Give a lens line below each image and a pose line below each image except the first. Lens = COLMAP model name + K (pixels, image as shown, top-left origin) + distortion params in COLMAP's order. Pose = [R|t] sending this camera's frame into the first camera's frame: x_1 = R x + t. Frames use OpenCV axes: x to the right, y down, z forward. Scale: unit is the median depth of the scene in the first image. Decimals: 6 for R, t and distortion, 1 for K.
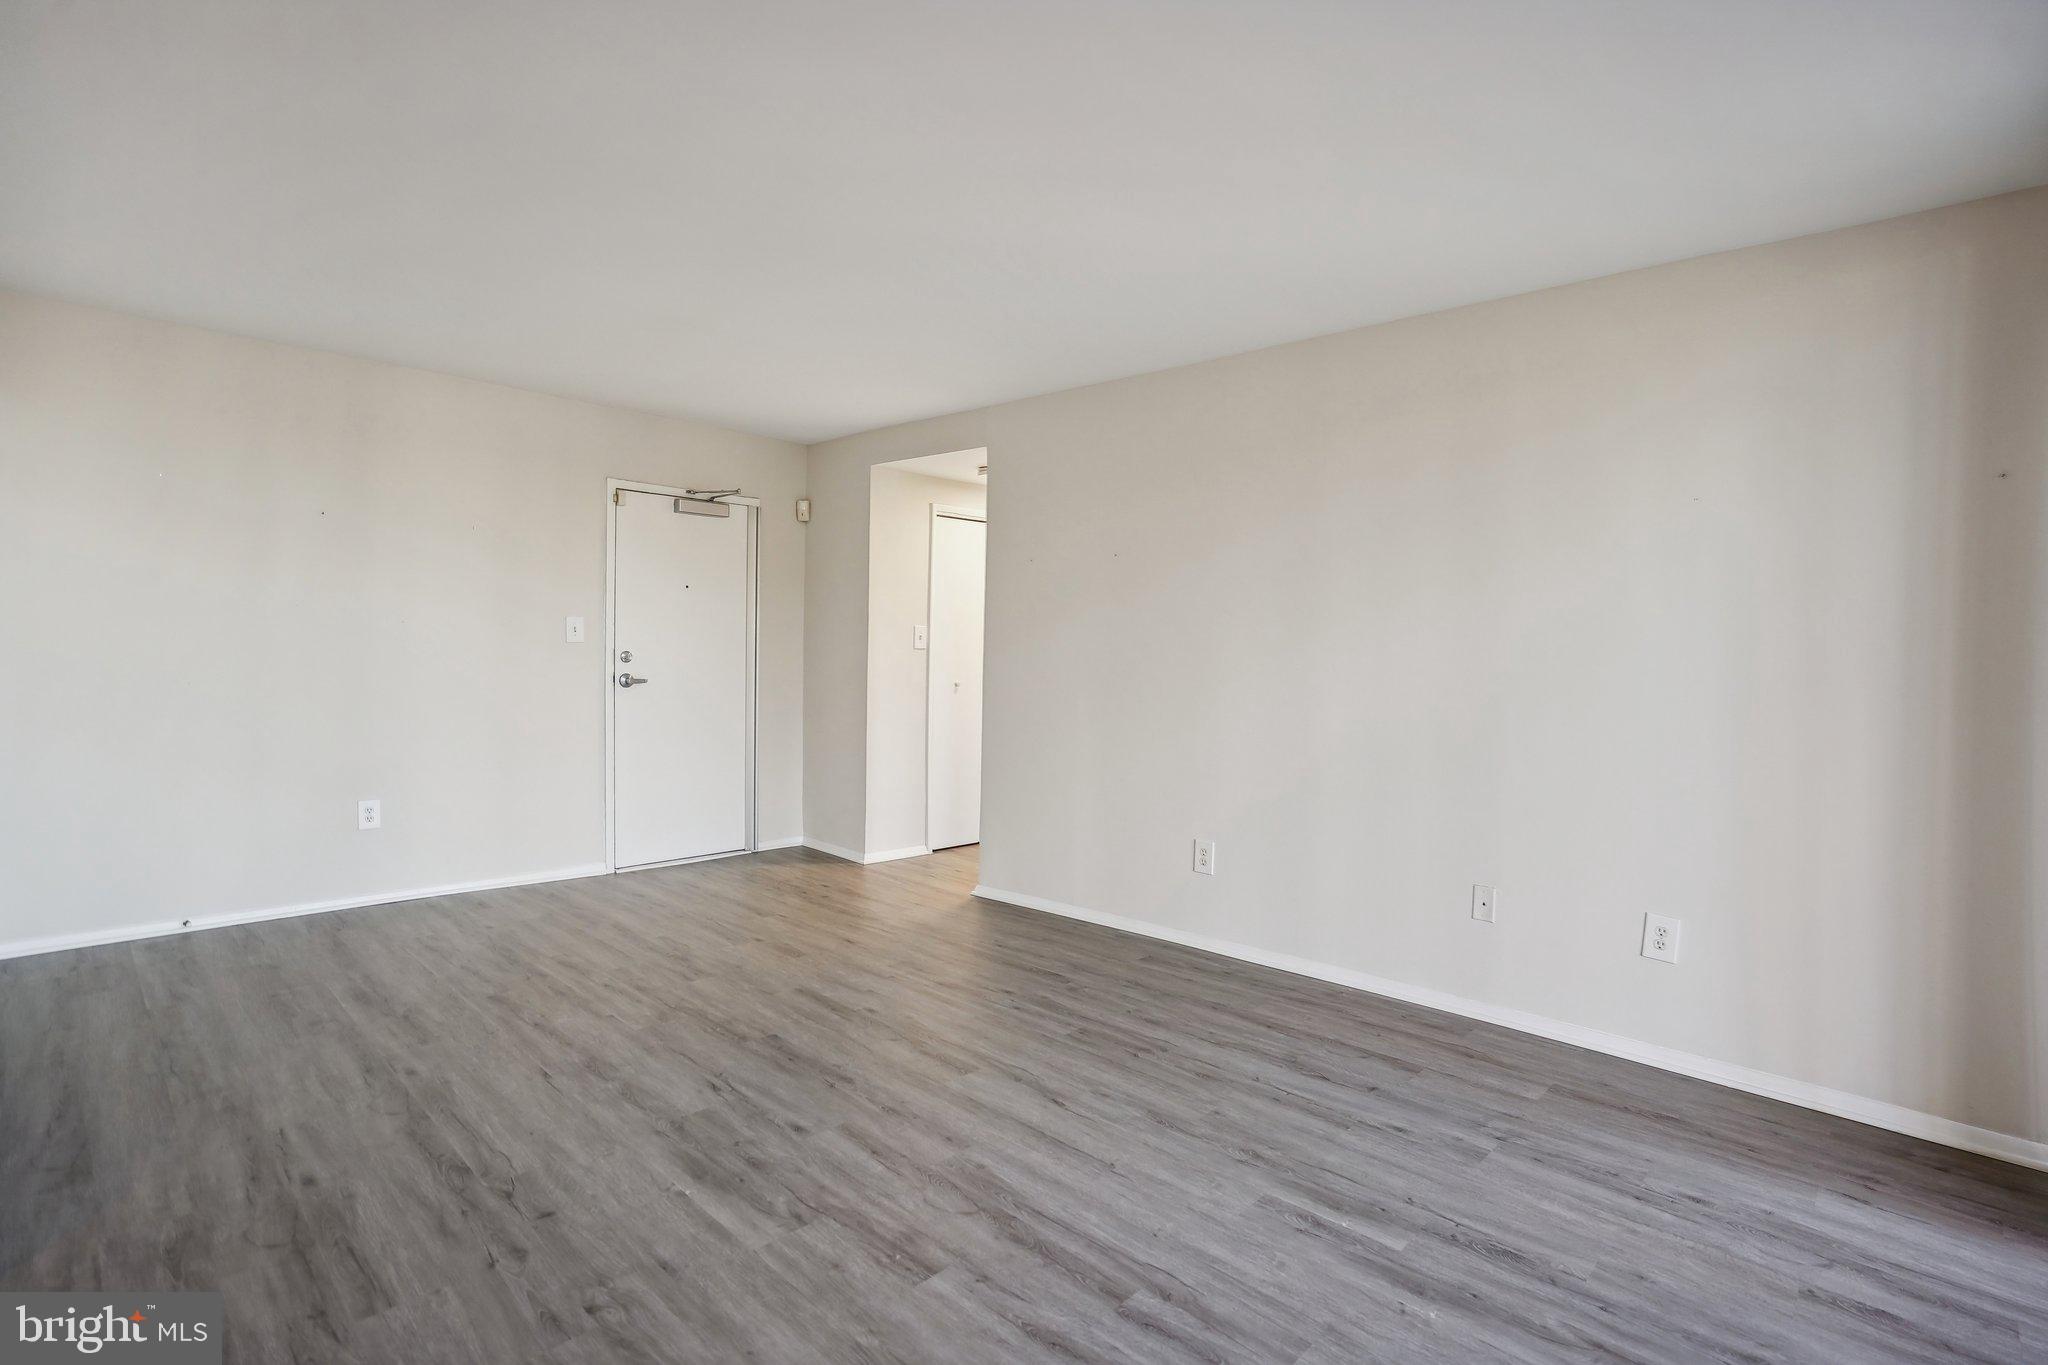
lens RADIAL K [[971.4, 0, 1038.0], [0, 971.4, 669.7], [0, 0, 1]] dist [-0.062356, 0.025394]
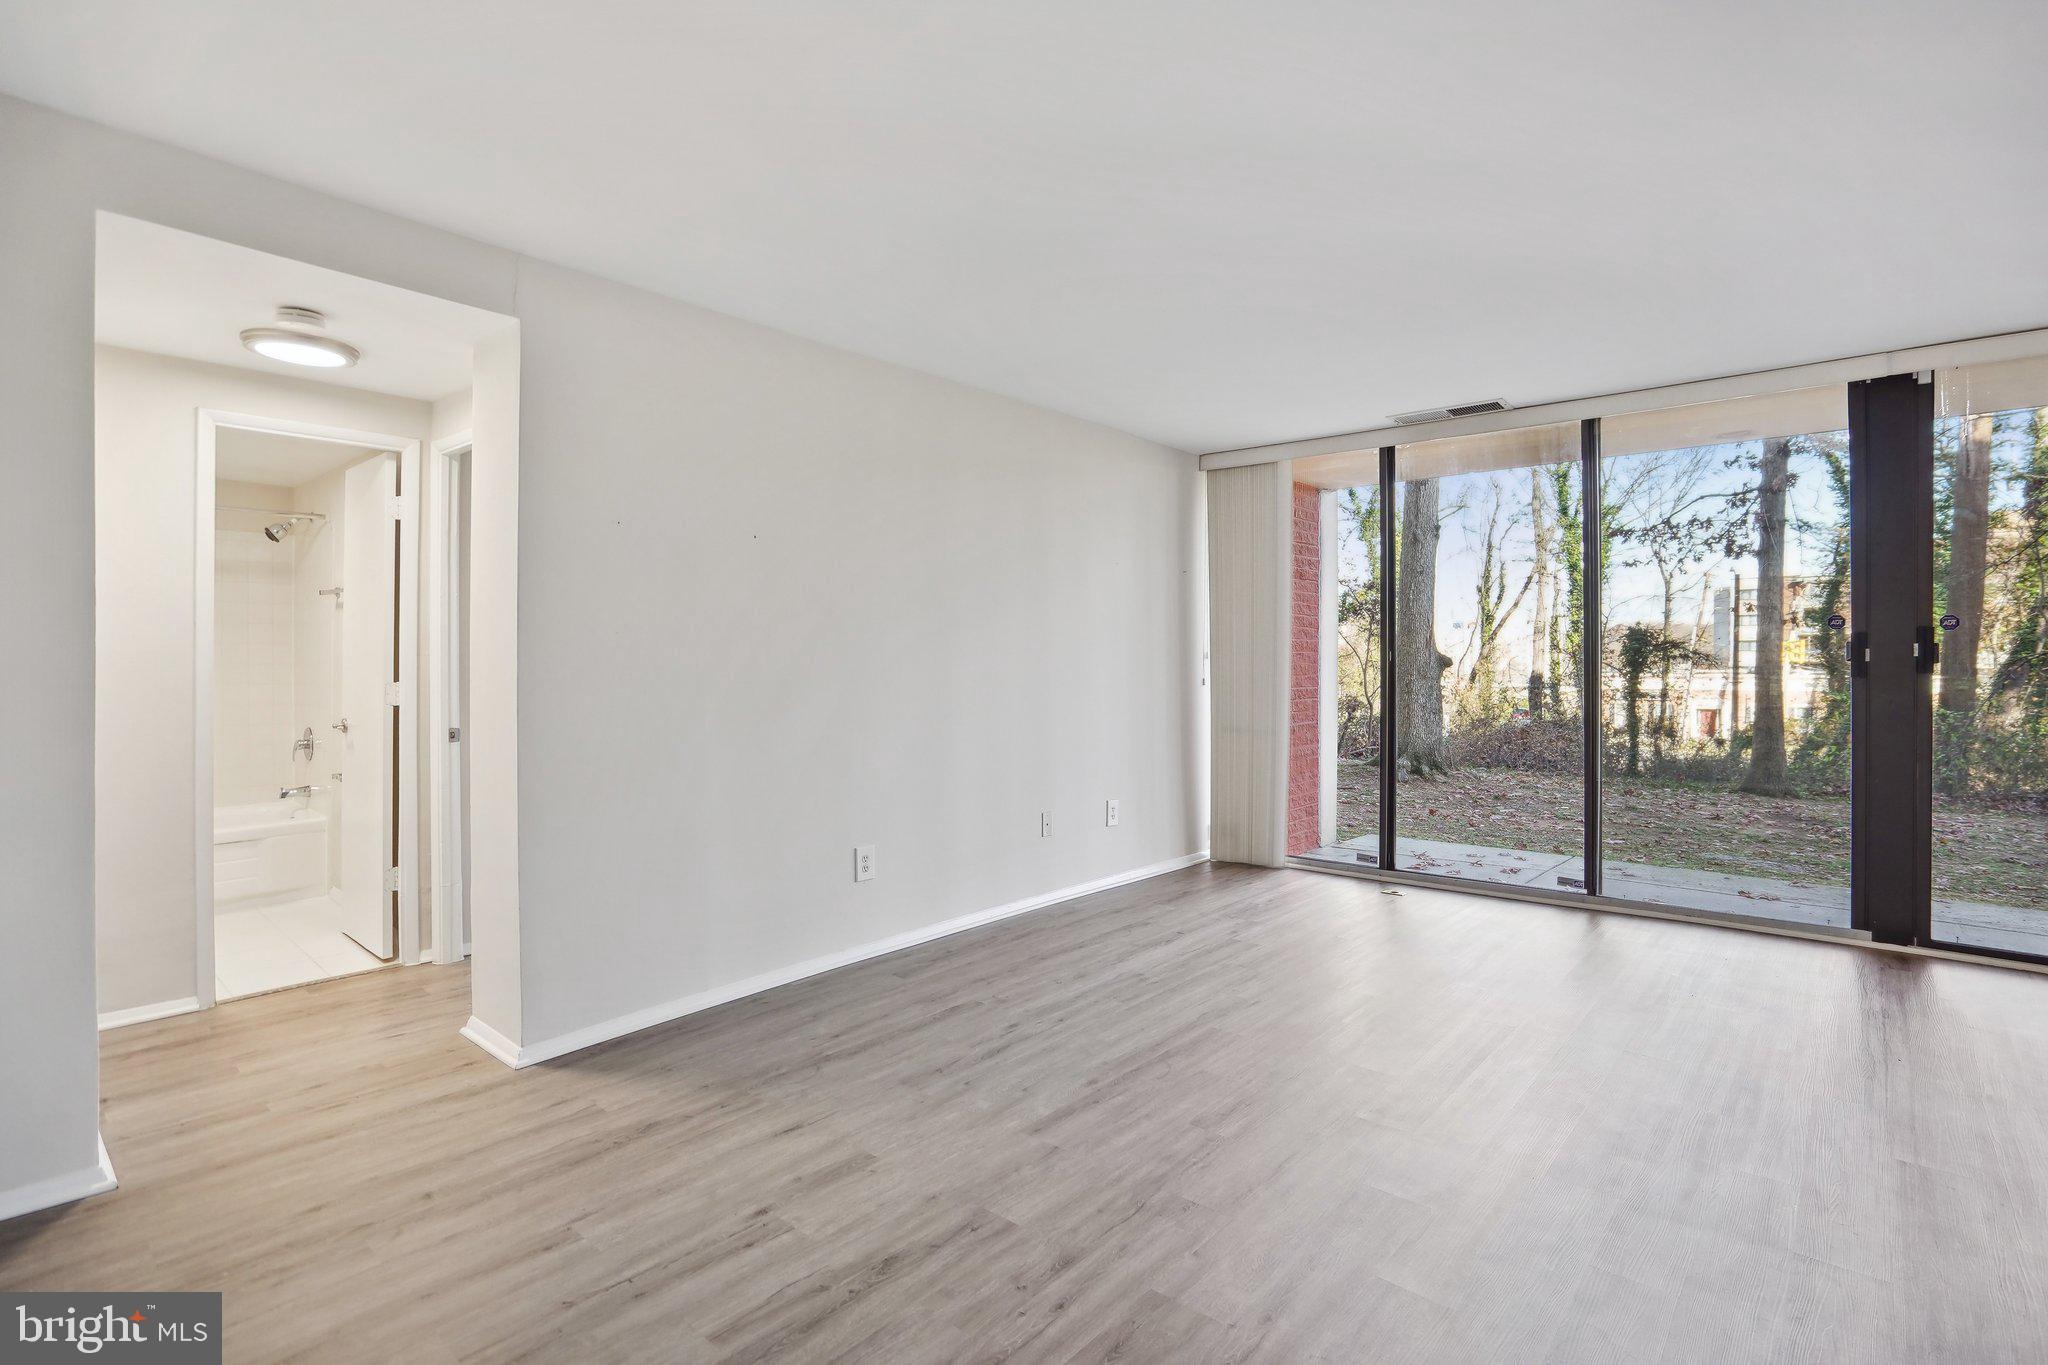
lens RADIAL K [[987.7, 0, 1033.0], [0, 987.7, 658.8], [0, 0, 1]] dist [-0.053956, 0.019674]
pose [[-0.042875, -0.019669, 0.998887, -0.960082], [0.020125, 0.999586, 0.020547, -0.034585], [-0.998878, 0.020983, -0.042462, 1.015294]]
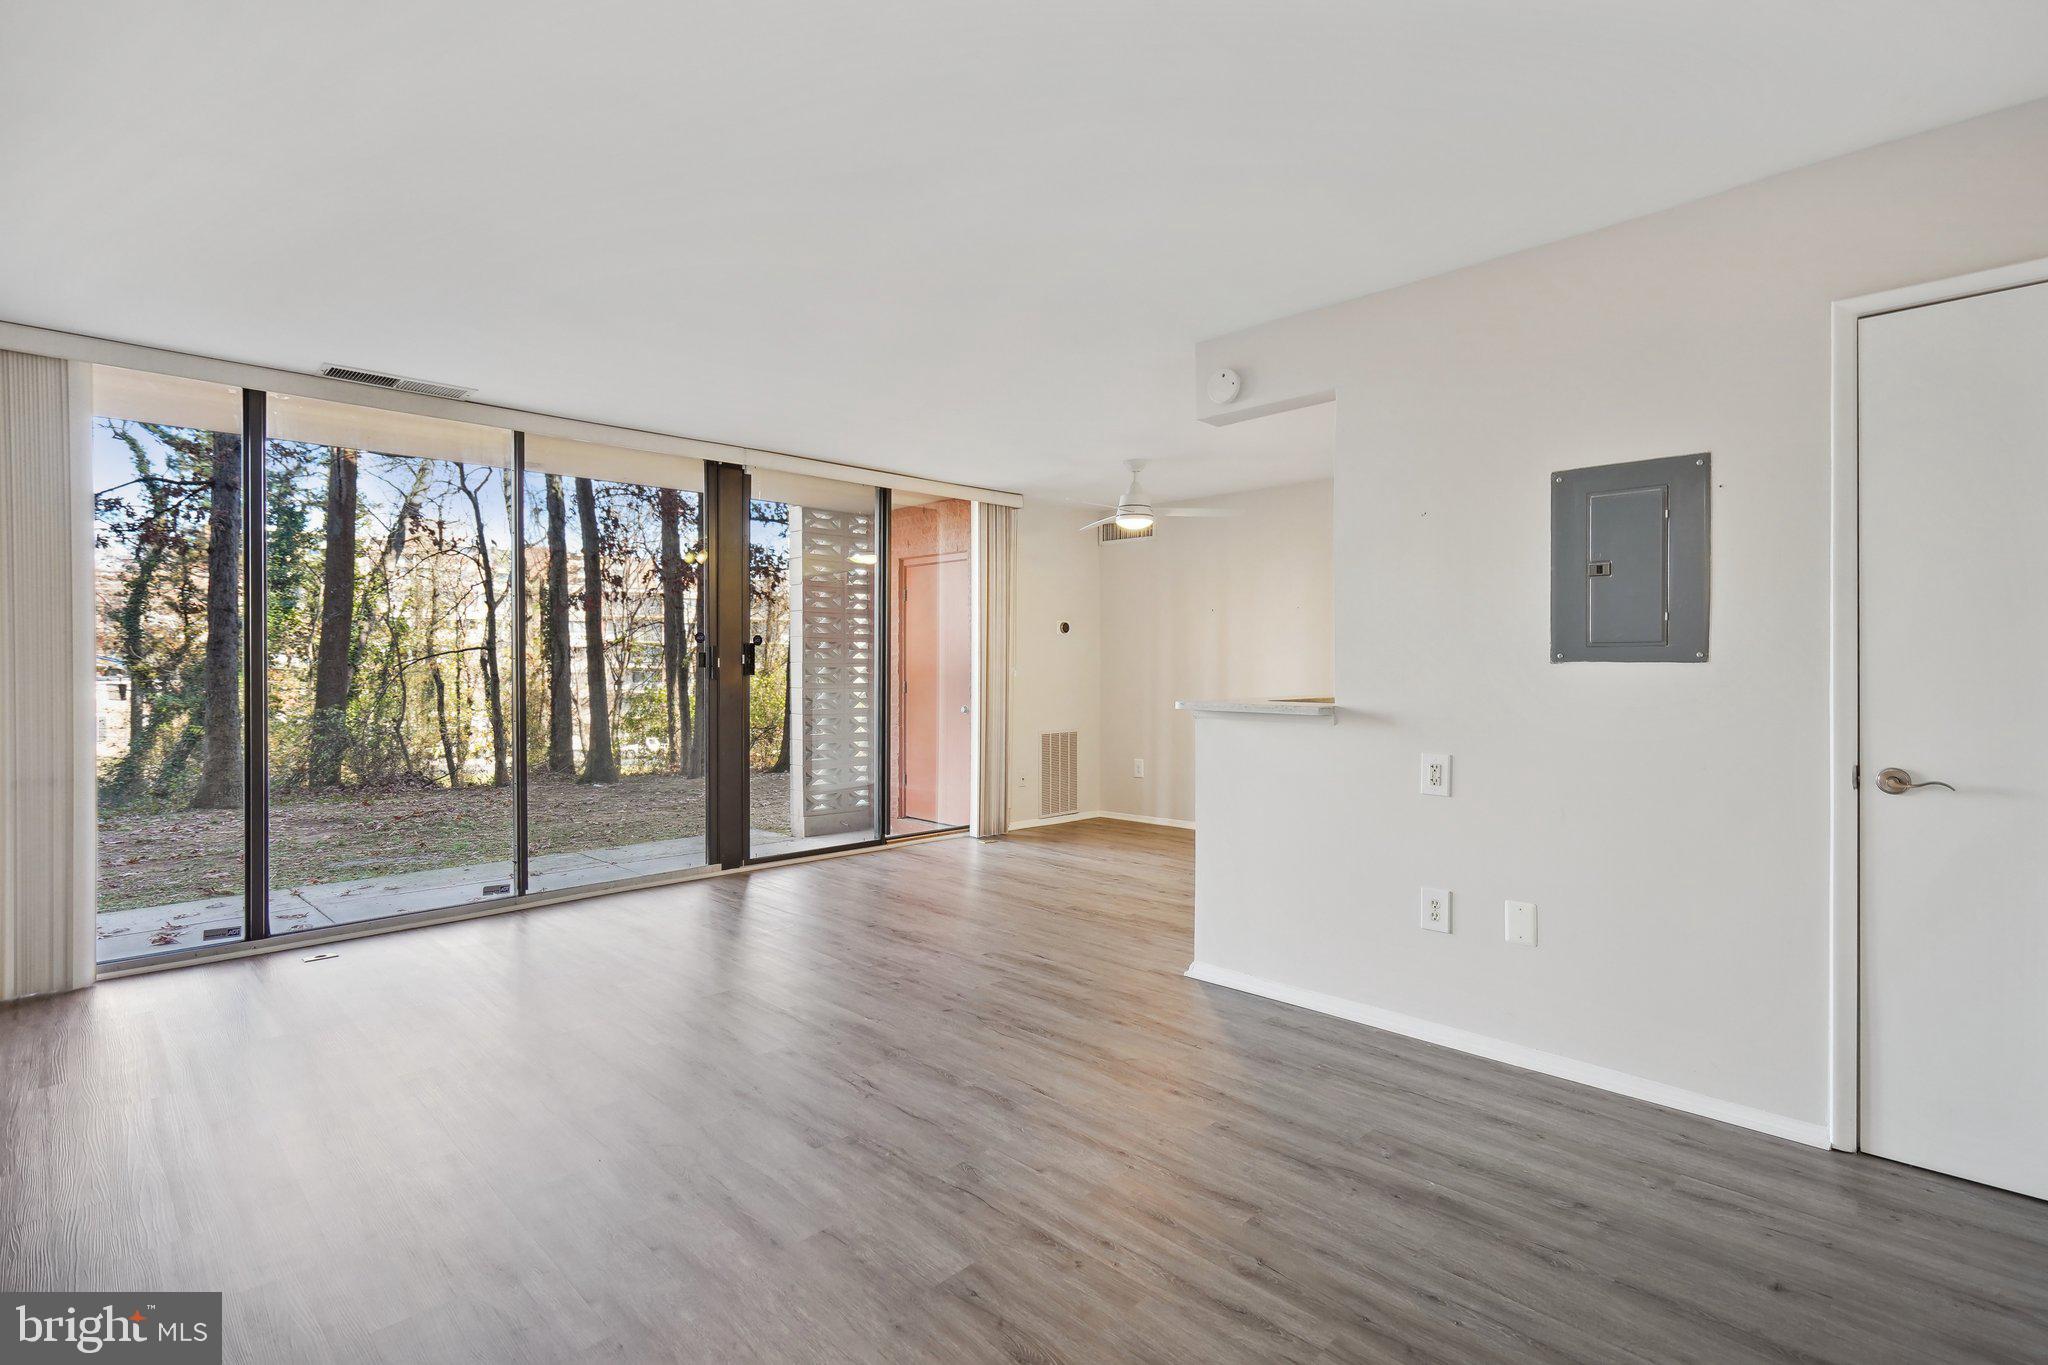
lens RADIAL K [[980.9, 0, 1041.4], [0, 980.9, 664.7], [0, 0, 1]] dist [-0.001875, -0.000124]
pose [[-0.999686, -0.019586, 0.015615, -0.408663], [-0.019236, 0.999568, 0.022234, -0.038083], [-0.016044, 0.021927, -0.999631, 1.574246]]
